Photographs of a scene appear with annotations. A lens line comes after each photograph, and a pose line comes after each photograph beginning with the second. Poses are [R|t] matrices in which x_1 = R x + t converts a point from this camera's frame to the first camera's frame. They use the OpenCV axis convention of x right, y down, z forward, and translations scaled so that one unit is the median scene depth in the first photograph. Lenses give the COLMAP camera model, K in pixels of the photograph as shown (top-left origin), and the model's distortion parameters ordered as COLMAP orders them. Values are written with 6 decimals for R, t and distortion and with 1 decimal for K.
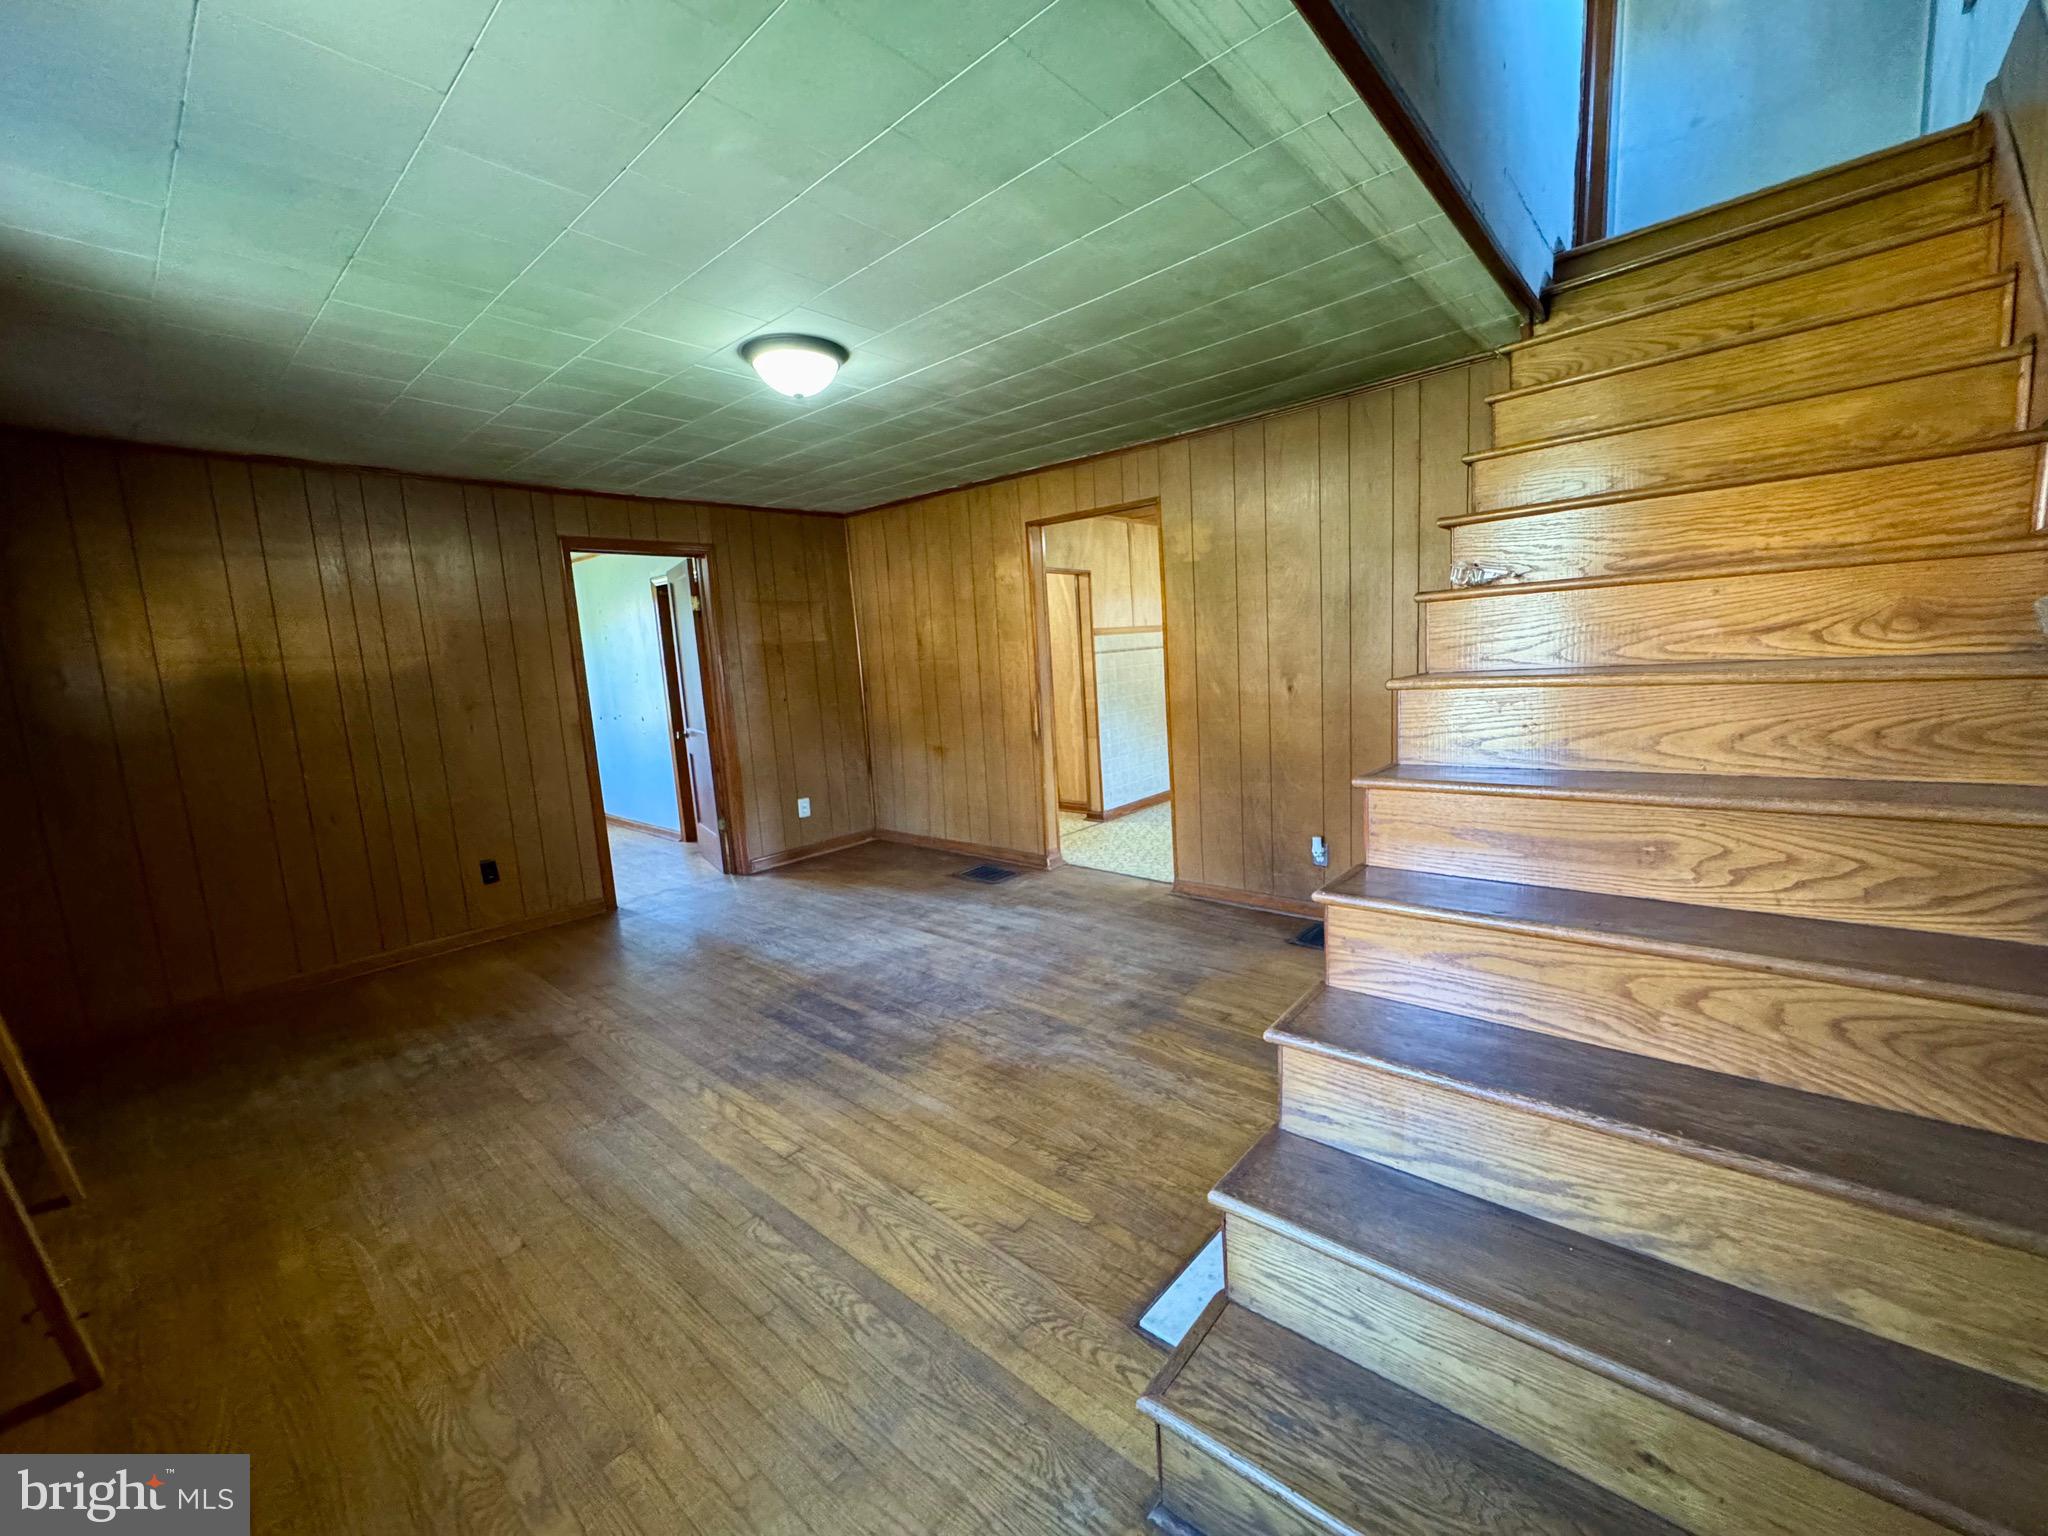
lens RADIAL K [[814.2, 0, 1022.5], [0, 814.2, 763.0], [0, 0, 1]] dist [-0.006569, 0.000559]
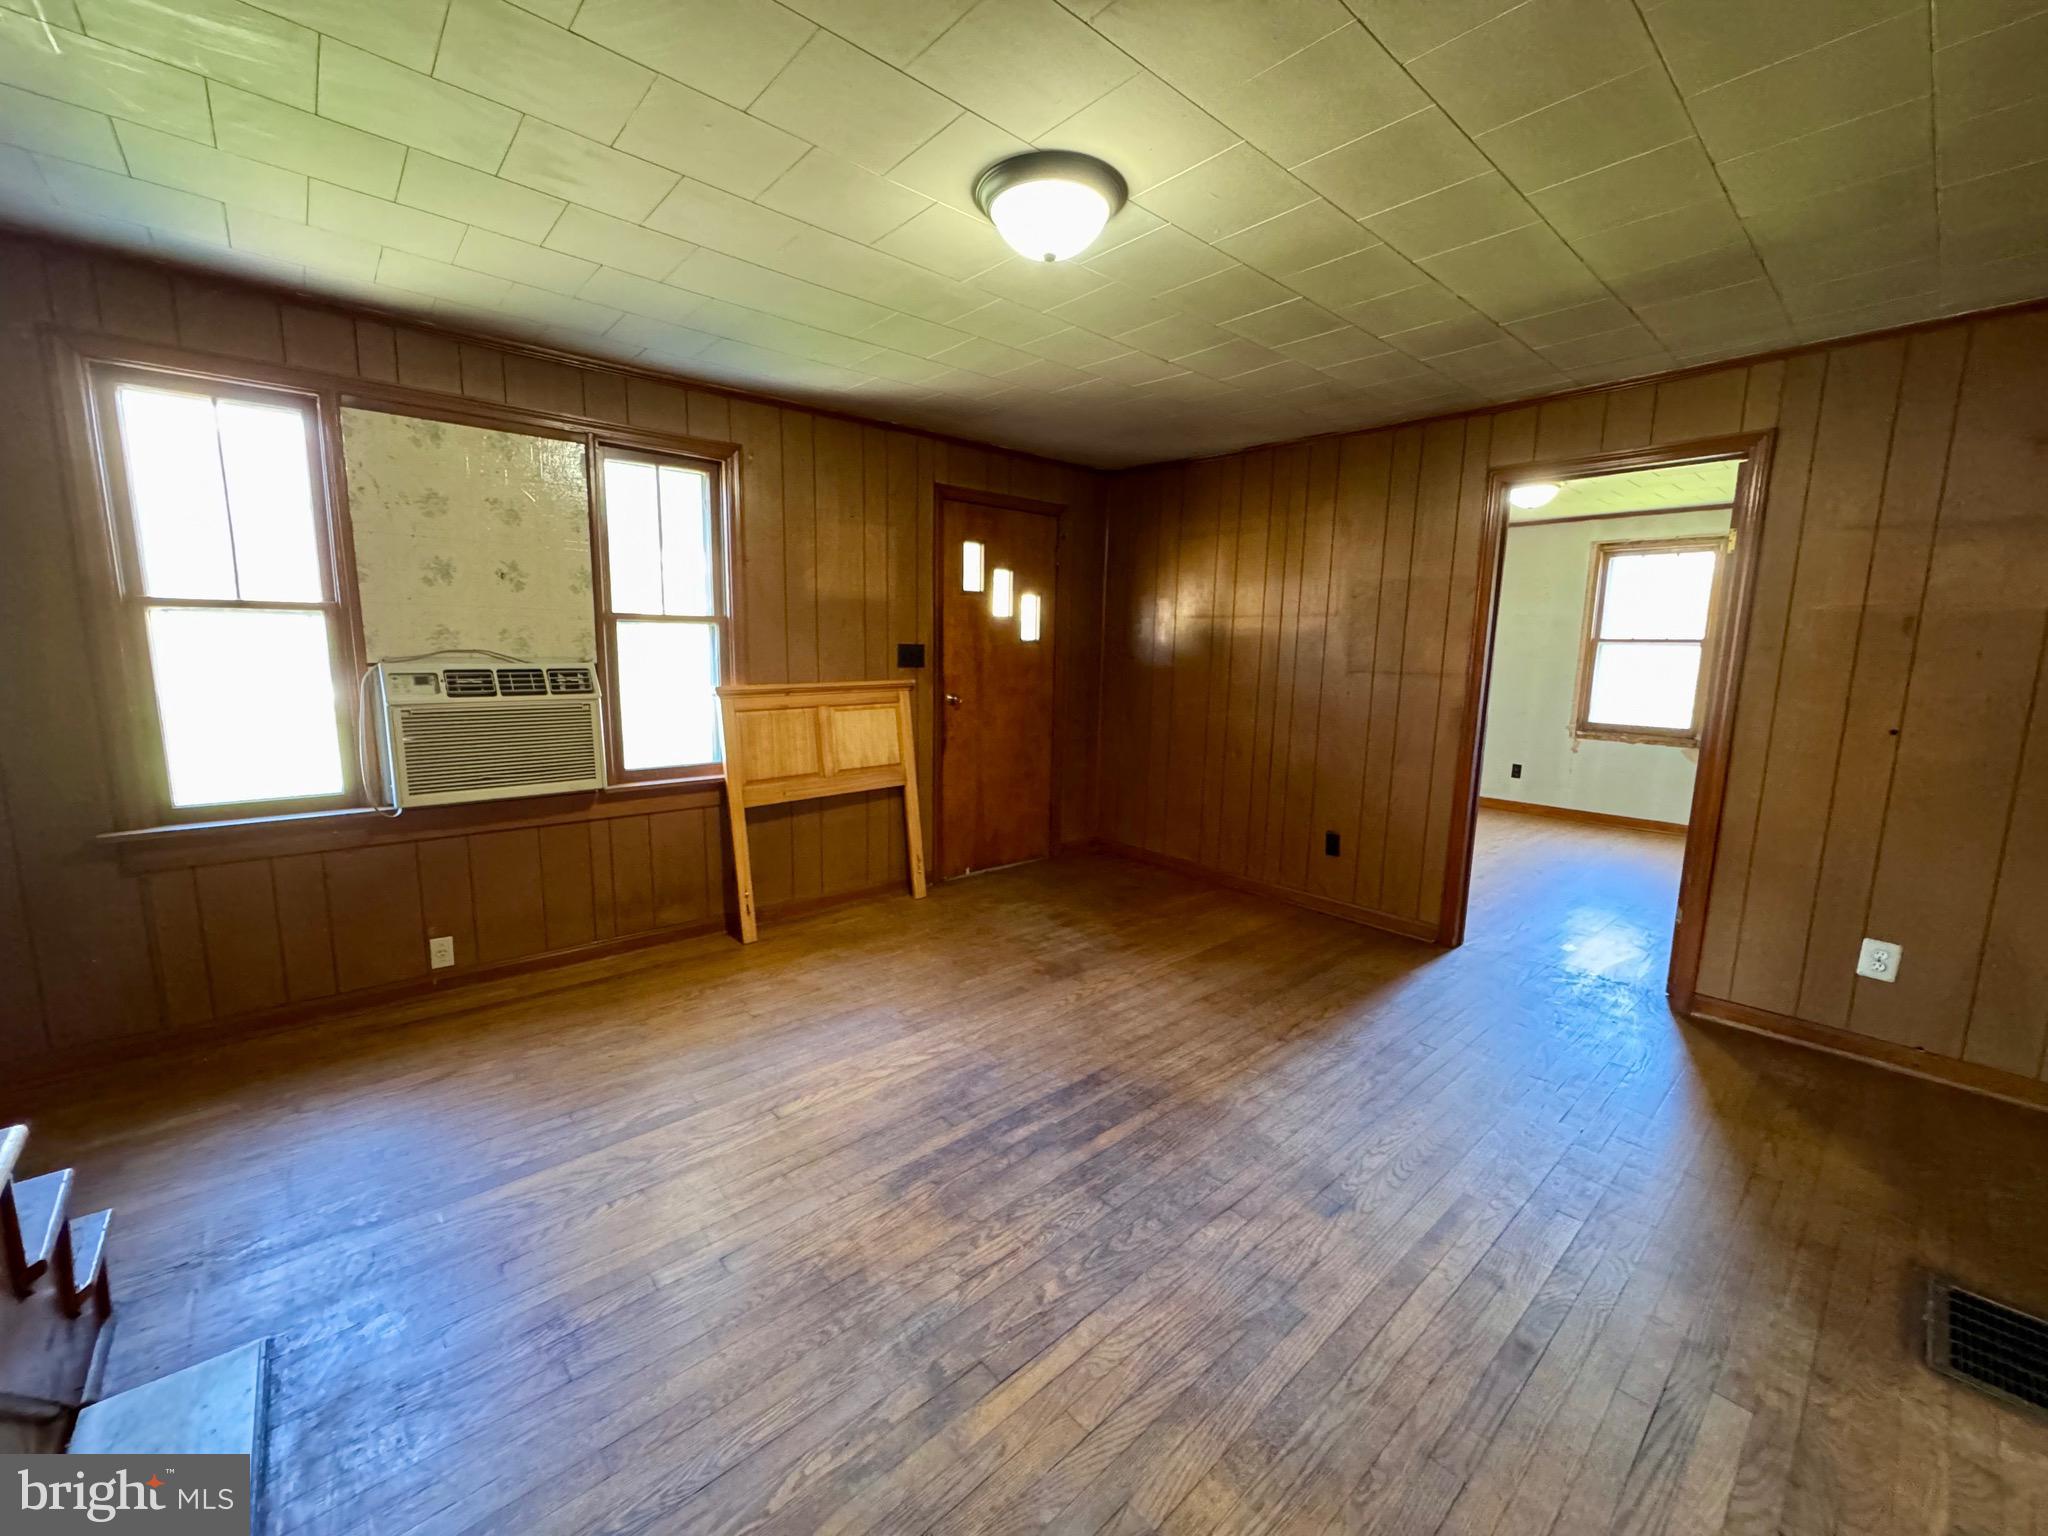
lens RADIAL K [[814.2, 0, 1021.2], [0, 814.2, 768.6], [0, 0, 1]] dist [-0.006569, 0.000559]
pose [[-0.127530, 0.206574, -0.970084, 0.386377], [-0.146178, 0.963475, 0.224384, -0.142680], [0.981004, 0.170421, -0.092675, 0.876987]]
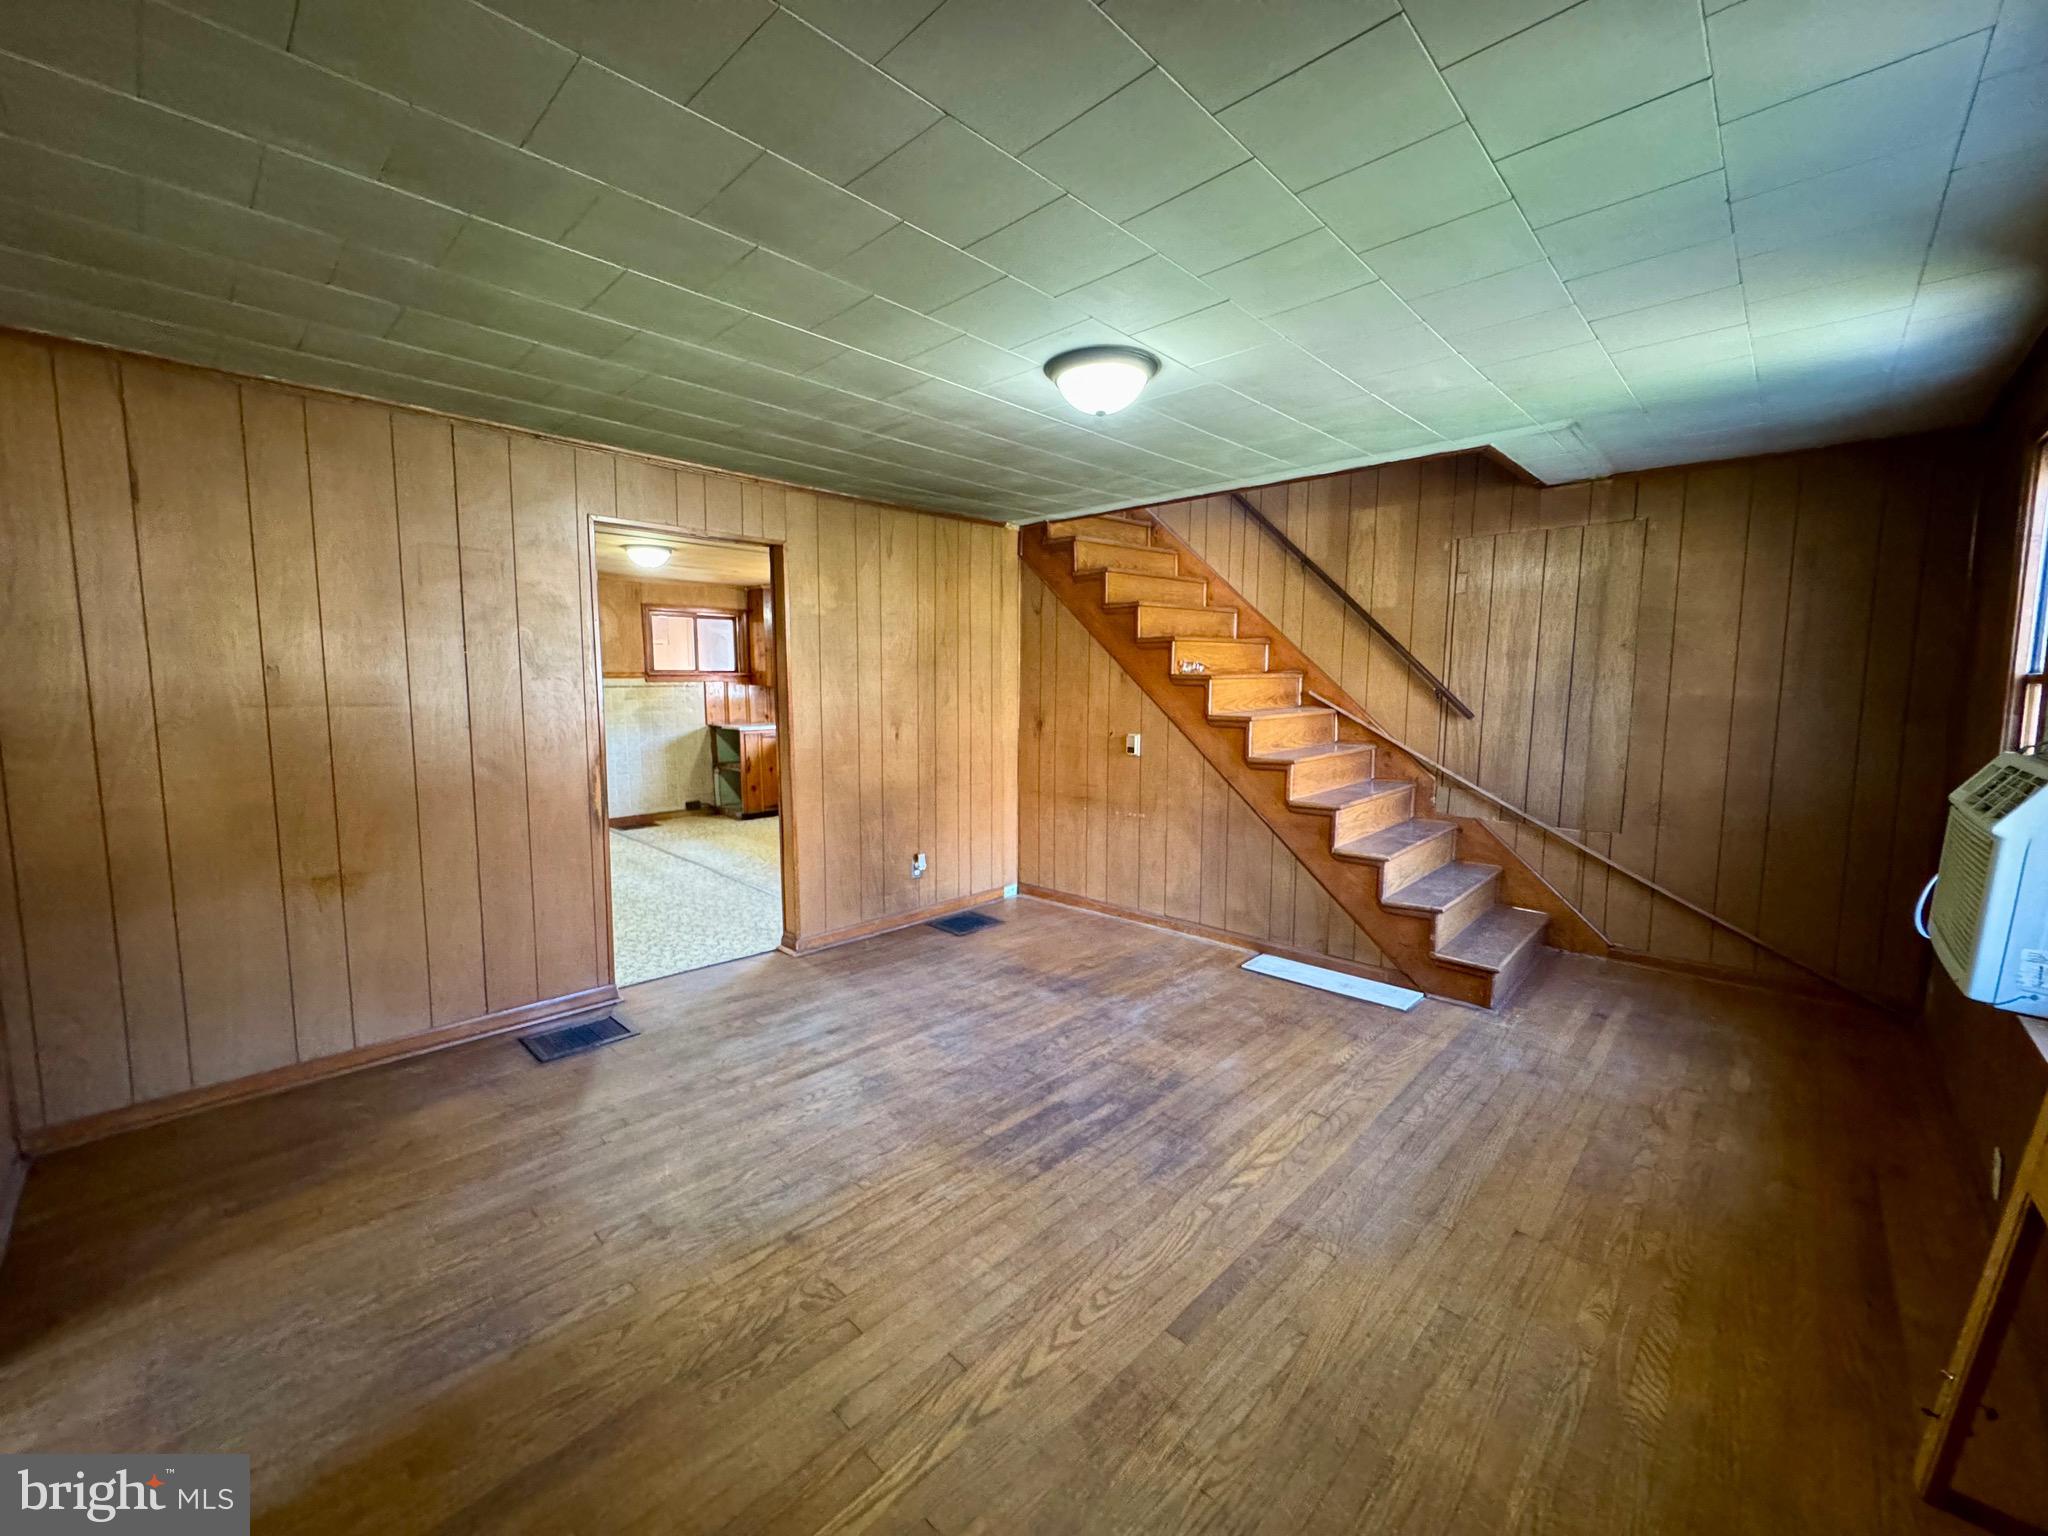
lens RADIAL K [[814.2, 0, 1017.4], [0, 814.2, 763.9], [0, 0, 1]] dist [-0.006569, 0.000559]
pose [[0.047165, -0.047952, 0.997735, -0.959781], [0.132839, 0.990276, 0.041314, -0.085485], [-0.990015, 0.130589, 0.053076, 0.863012]]
